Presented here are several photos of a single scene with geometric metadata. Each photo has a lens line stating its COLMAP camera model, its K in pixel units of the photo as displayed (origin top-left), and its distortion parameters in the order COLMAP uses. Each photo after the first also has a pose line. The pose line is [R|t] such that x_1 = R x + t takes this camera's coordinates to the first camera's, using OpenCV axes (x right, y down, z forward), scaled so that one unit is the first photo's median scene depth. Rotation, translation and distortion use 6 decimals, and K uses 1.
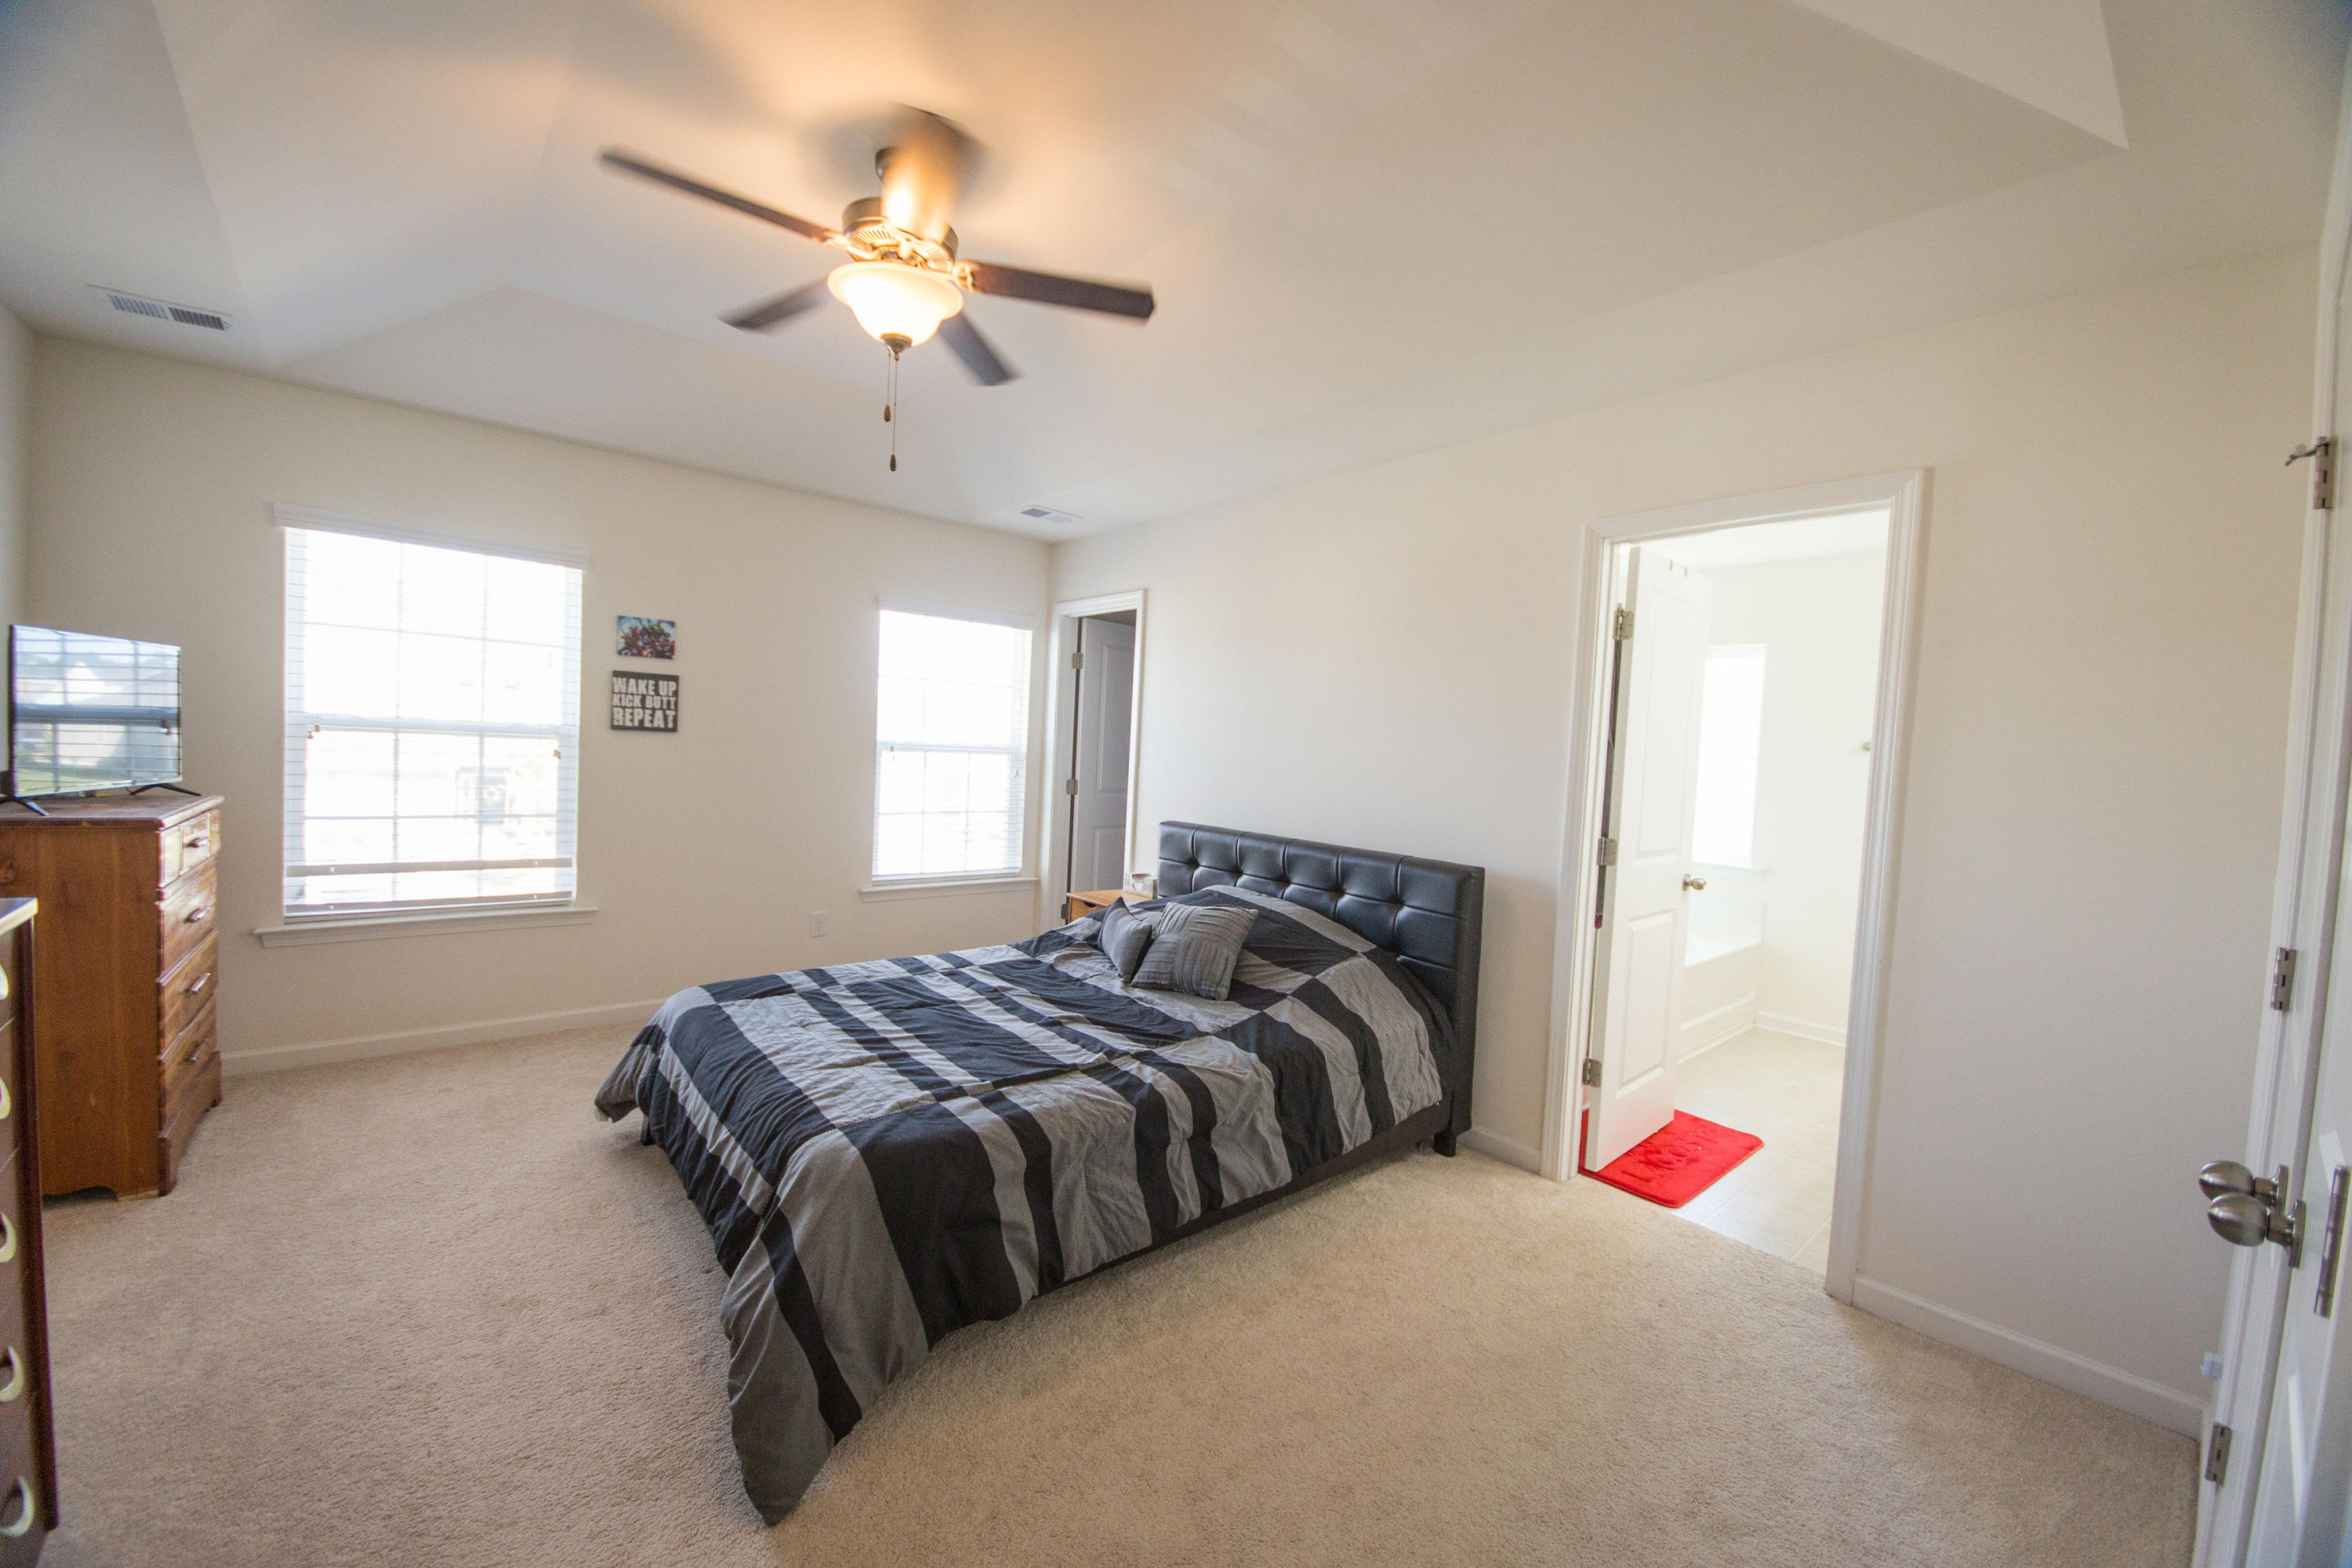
lens RADIAL K [[907.0, 0, 1169.1], [0, 907.0, 784.0], [0, 0, 1]] dist [0.017574, -0.016346]
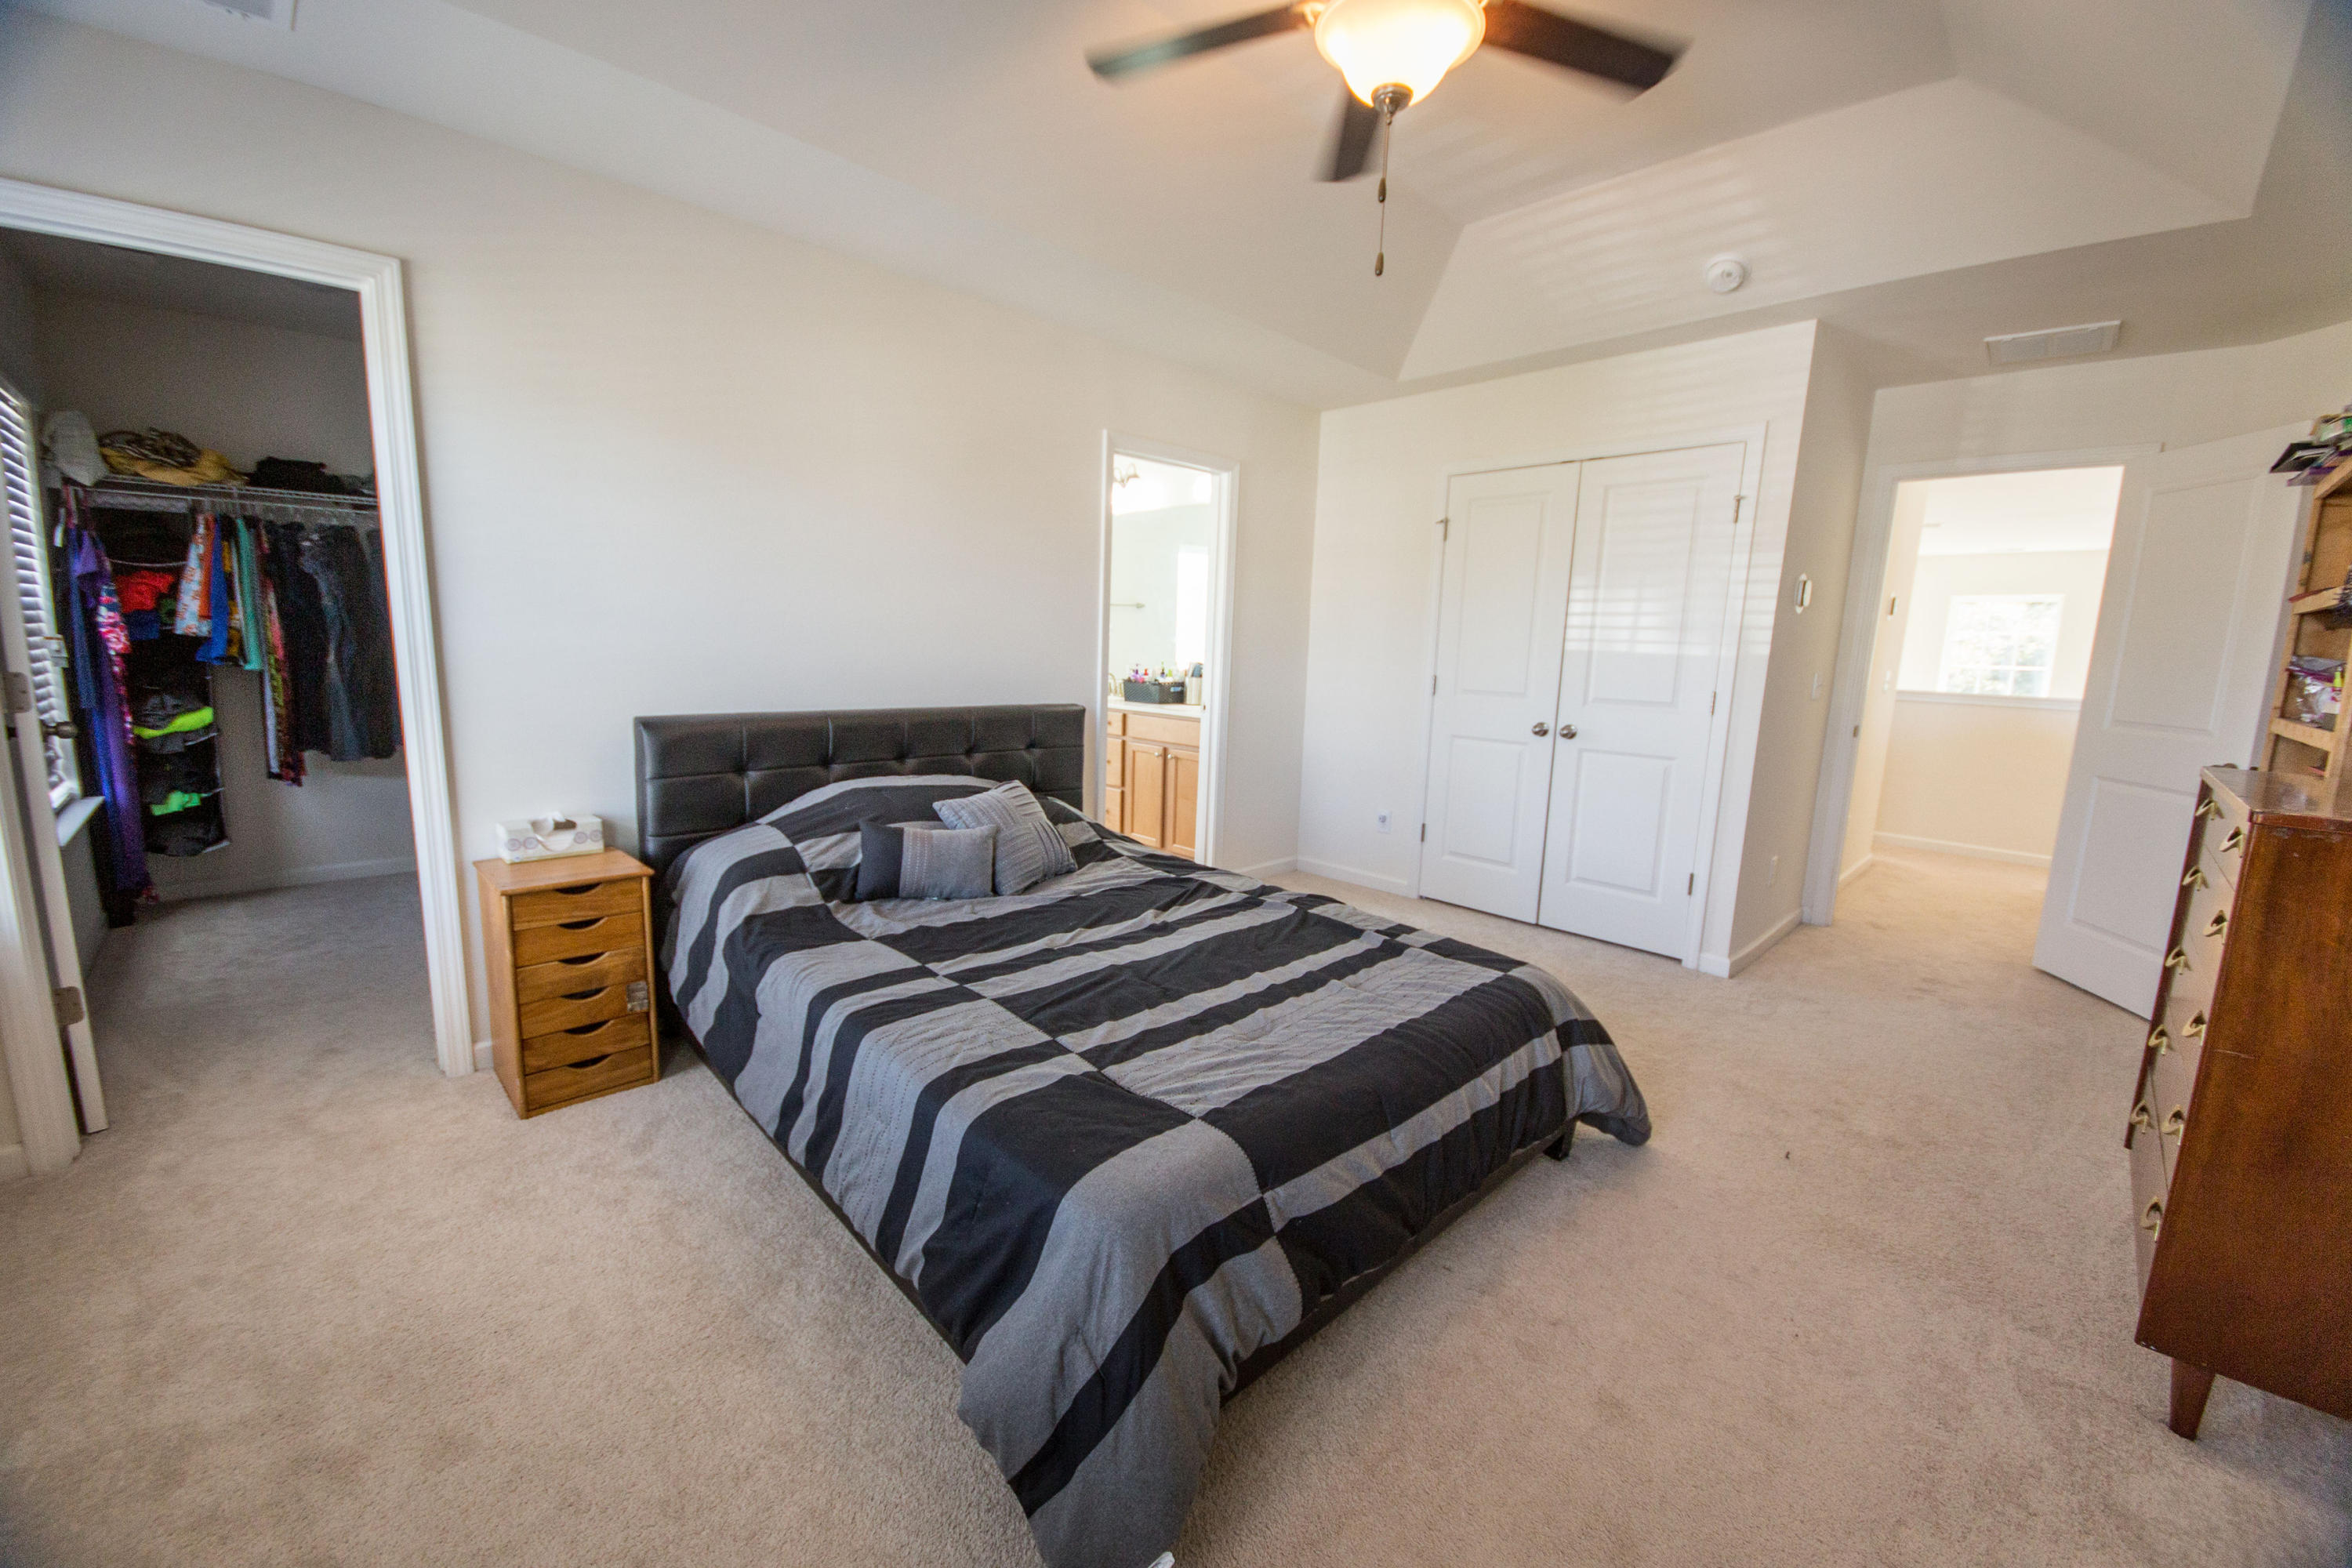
lens RADIAL K [[907.0, 0, 1169.1], [0, 907.0, 784.0], [0, 0, 1]] dist [0.017574, -0.016346]
pose [[-0.069284, -0.208332, 0.975601, -0.932213], [0.009183, 0.977777, 0.209448, -0.061919], [-0.997555, 0.023470, -0.065831, 0.997857]]
